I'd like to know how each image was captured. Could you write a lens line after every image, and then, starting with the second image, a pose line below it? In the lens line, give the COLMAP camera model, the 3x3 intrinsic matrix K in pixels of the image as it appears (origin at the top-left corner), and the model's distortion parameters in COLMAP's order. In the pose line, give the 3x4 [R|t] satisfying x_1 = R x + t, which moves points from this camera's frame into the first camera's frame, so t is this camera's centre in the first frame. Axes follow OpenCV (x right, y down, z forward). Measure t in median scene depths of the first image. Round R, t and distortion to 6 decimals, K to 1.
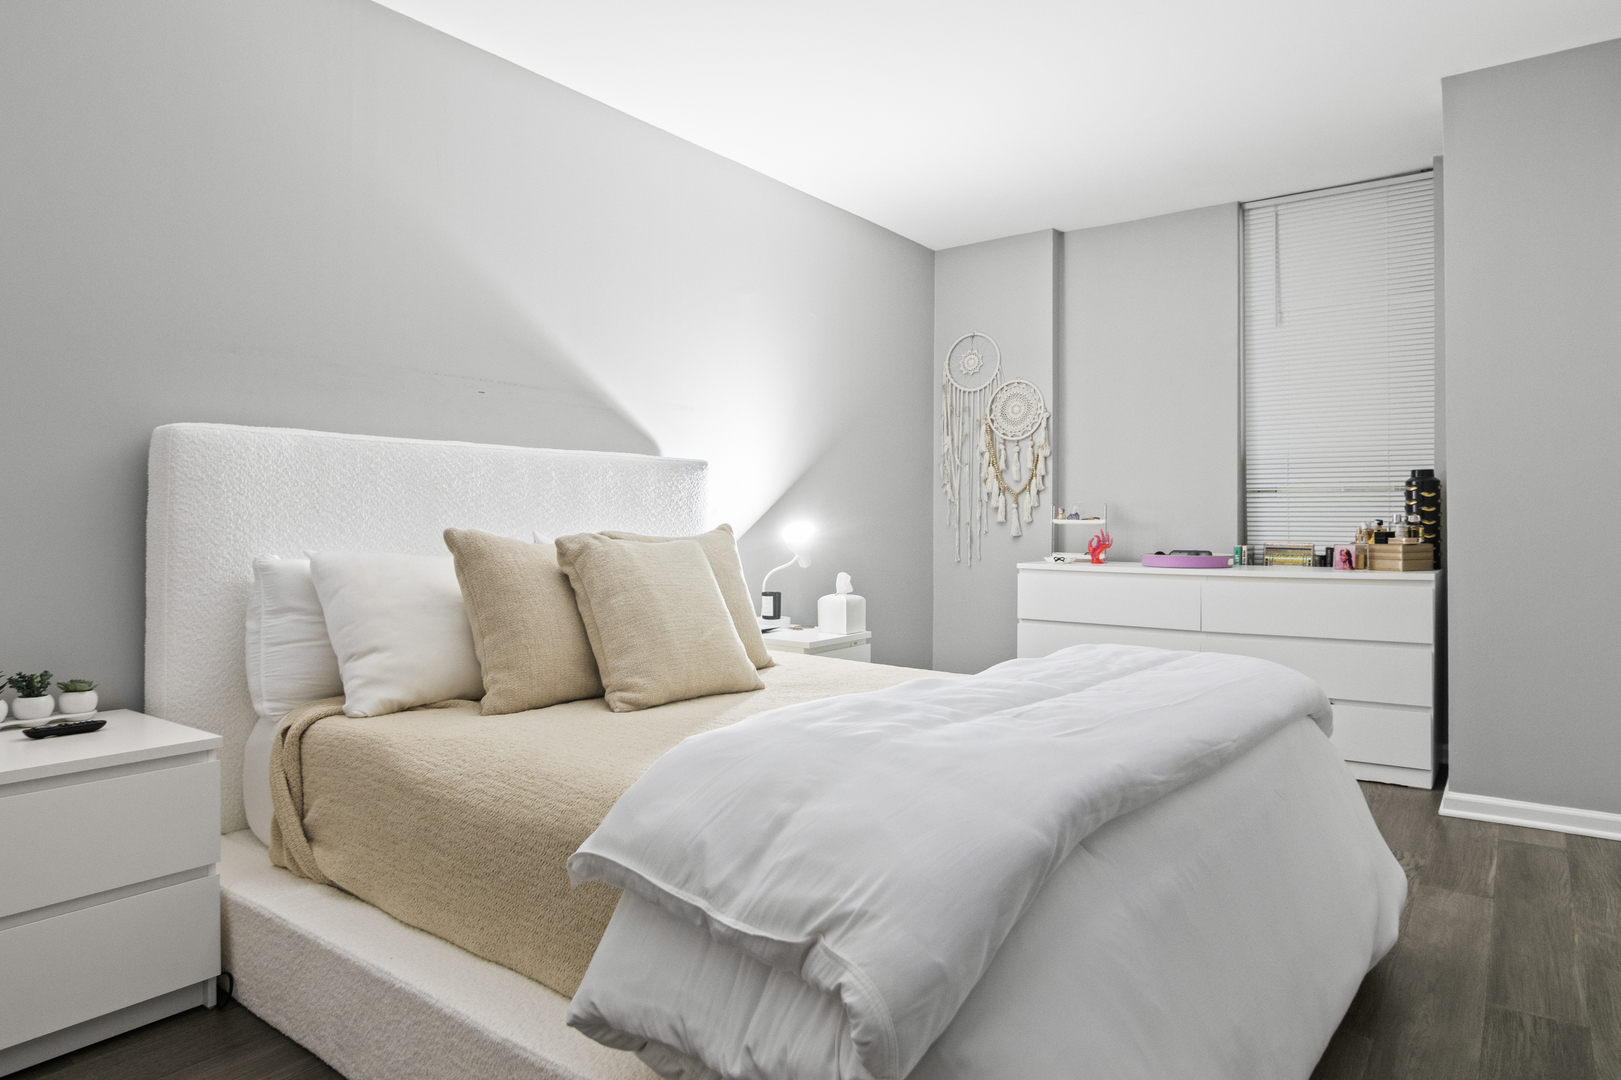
lens RADIAL K [[937.9, 0, 798.8], [0, 937.9, 529.6], [0, 0, 1]] dist [-0.005203, -0.020247]
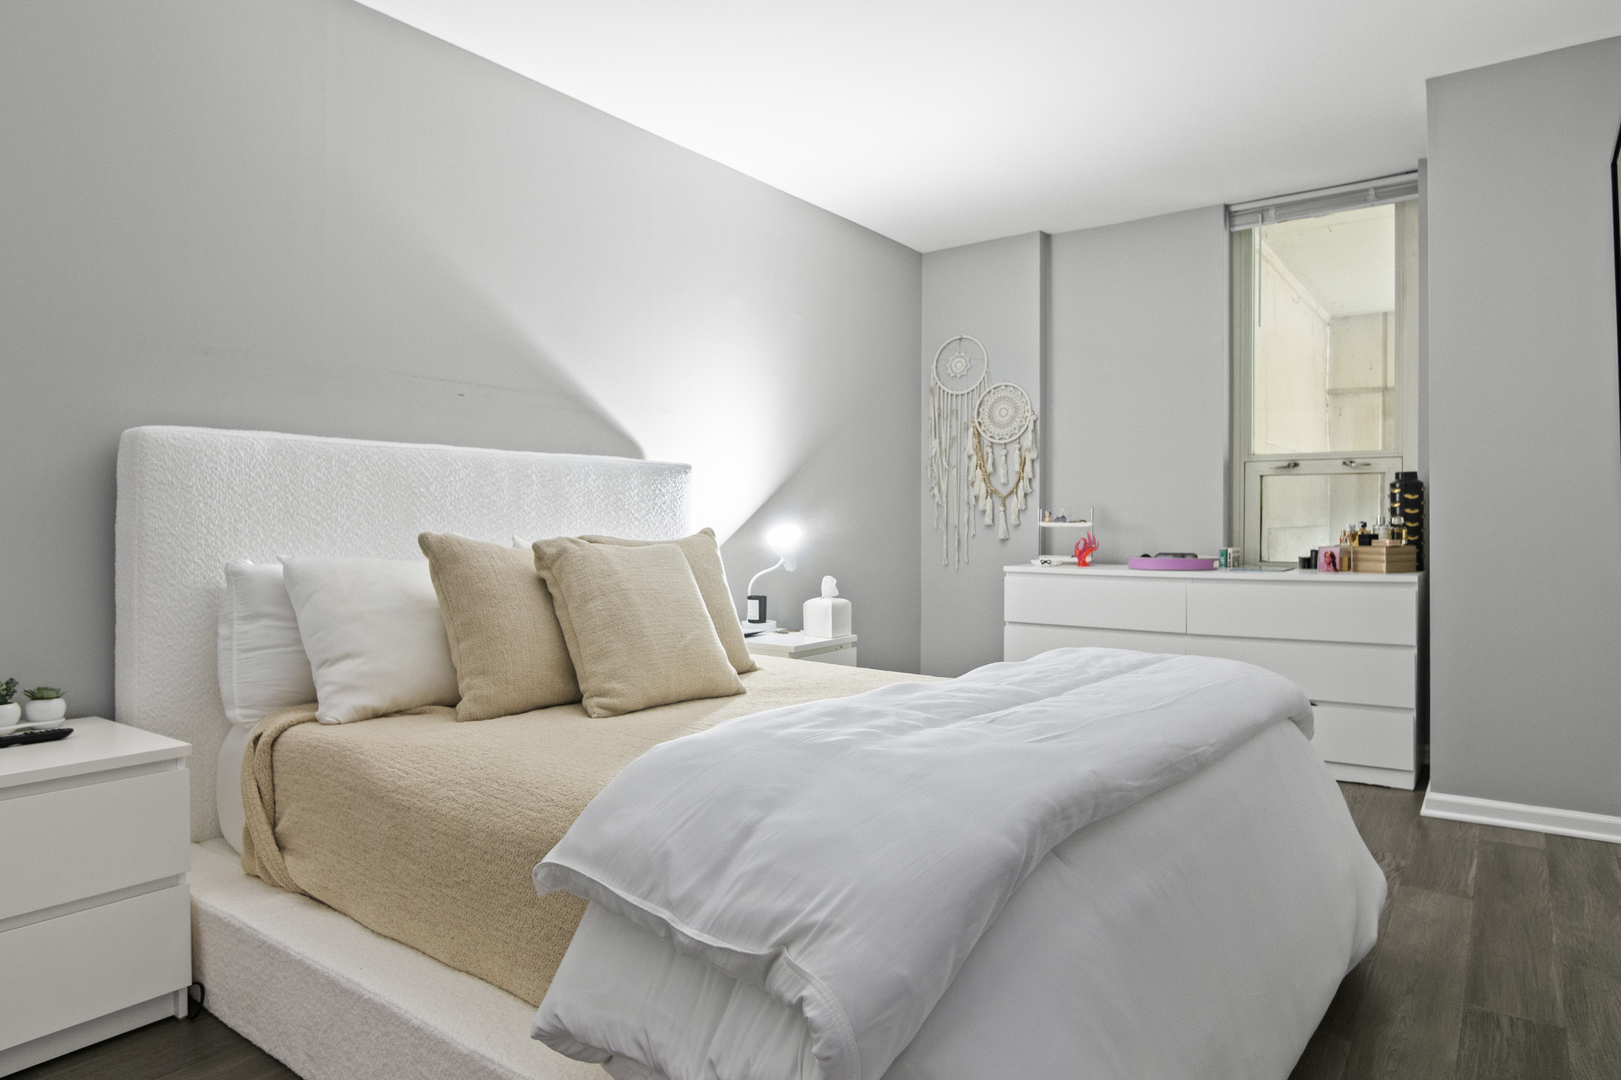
lens RADIAL K [[934.5, 0, 802.5], [0, 934.5, 542.8], [0, 0, 1]] dist [-0.003555, -0.024151]
pose [[0.999933, -0.002288, 0.011372, 0.014670], [0.002169, 0.999942, 0.010527, 0.000043], [-0.011395, -0.010501, 0.999880, 0.012813]]
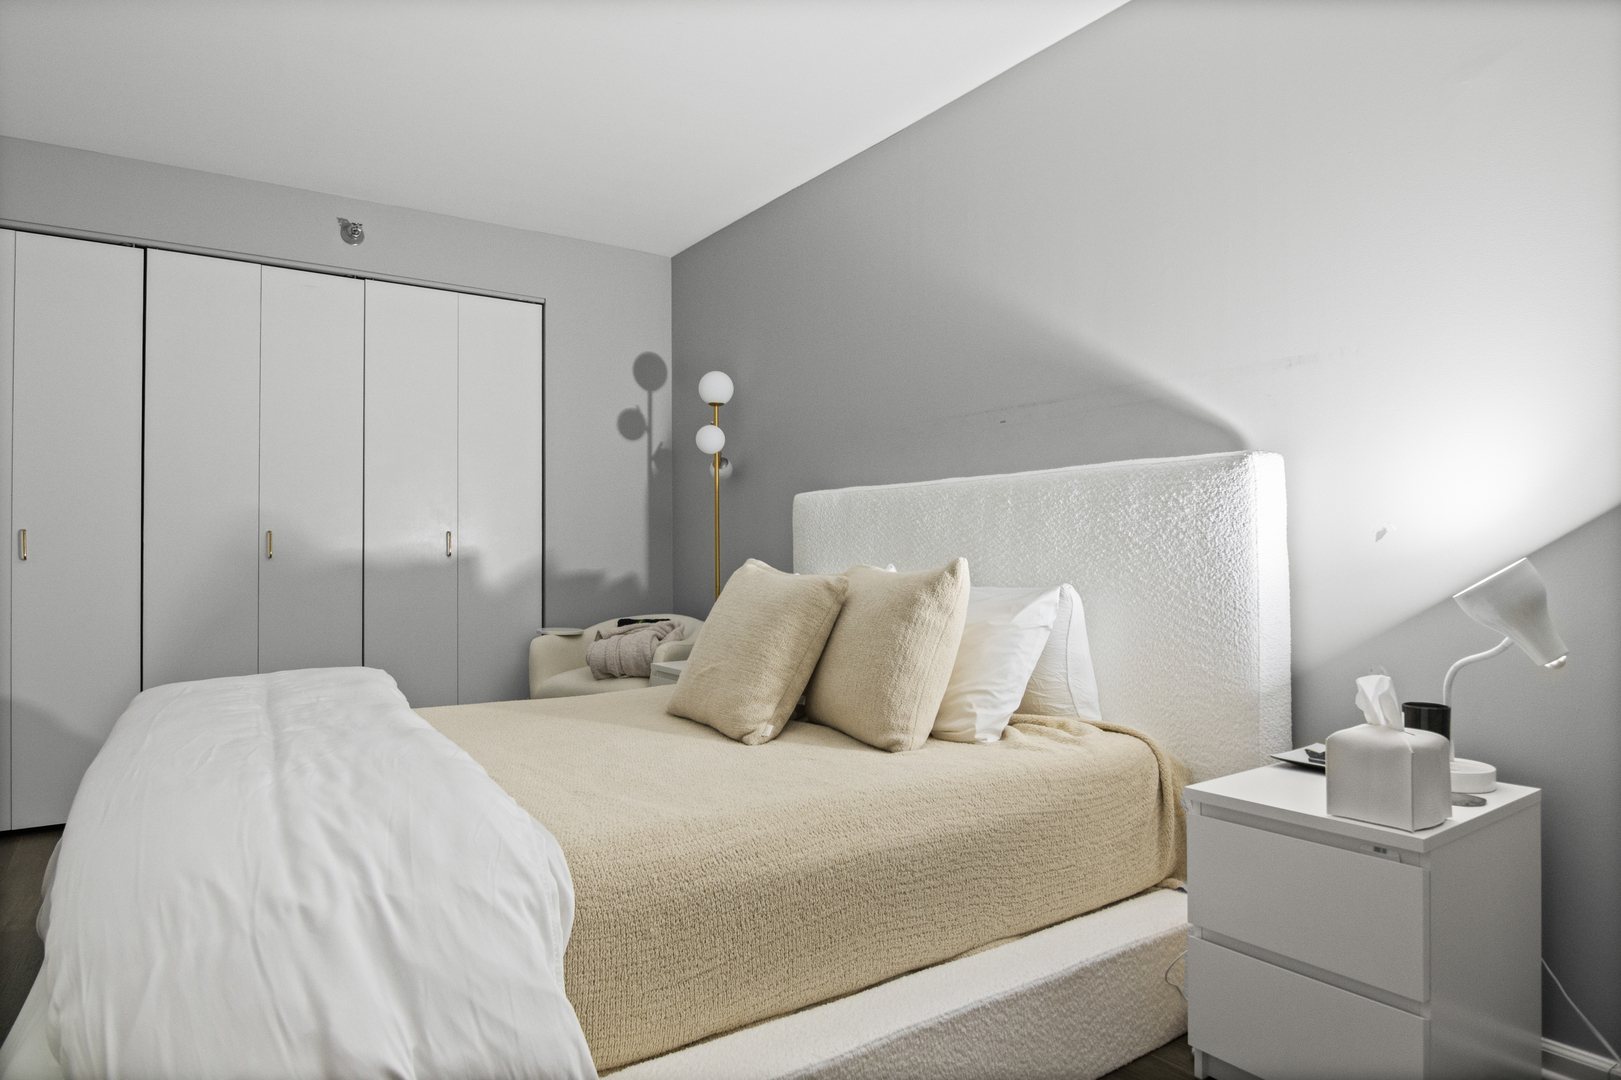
lens RADIAL K [[937.9, 0, 798.8], [0, 937.9, 529.6], [0, 0, 1]] dist [-0.005203, -0.020247]
pose [[-0.295030, -0.015244, -0.955366, 0.921466], [0.001454, 0.999864, -0.016403, -0.024699], [0.955487, -0.006229, -0.294968, 1.517042]]
